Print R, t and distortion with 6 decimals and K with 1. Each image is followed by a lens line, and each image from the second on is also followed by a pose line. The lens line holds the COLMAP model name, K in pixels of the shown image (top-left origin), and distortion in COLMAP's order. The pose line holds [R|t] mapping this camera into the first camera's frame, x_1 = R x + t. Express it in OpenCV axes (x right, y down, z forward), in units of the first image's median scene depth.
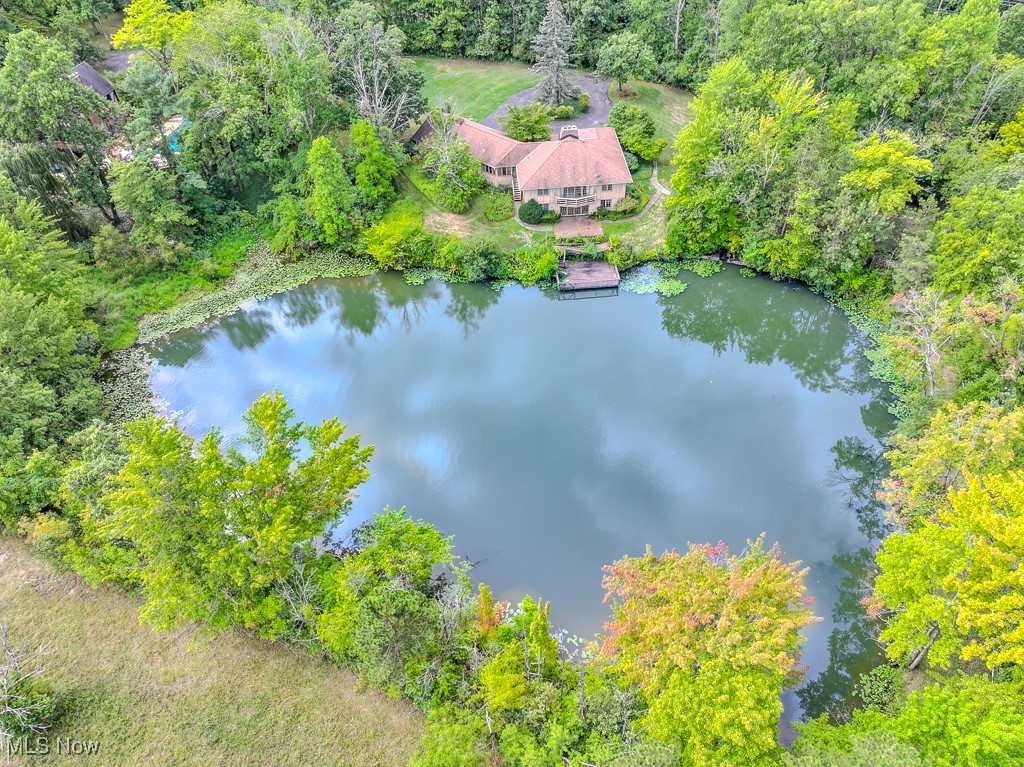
lens RADIAL K [[719.2, 0, 511.1], [0, 719.2, 384.5], [0, 0, 1]] dist [-0.005259, 0.016948]
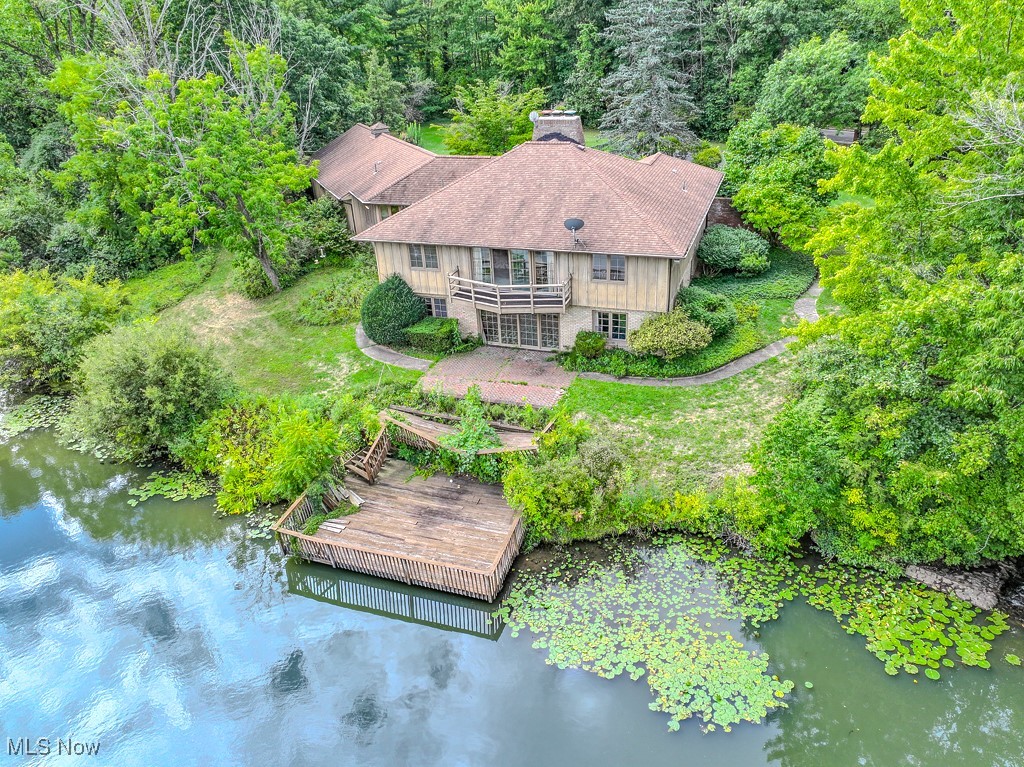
lens RADIAL K [[719.2, 0, 547.4], [0, 719.2, 403.9], [0, 0, 1]] dist [-0.005259, 0.016948]
pose [[0.924878, 0.184444, -0.332536, 0.222238], [-0.272735, 0.931132, -0.242092, -0.138442], [0.264983, 0.314600, 0.911488, 0.732427]]
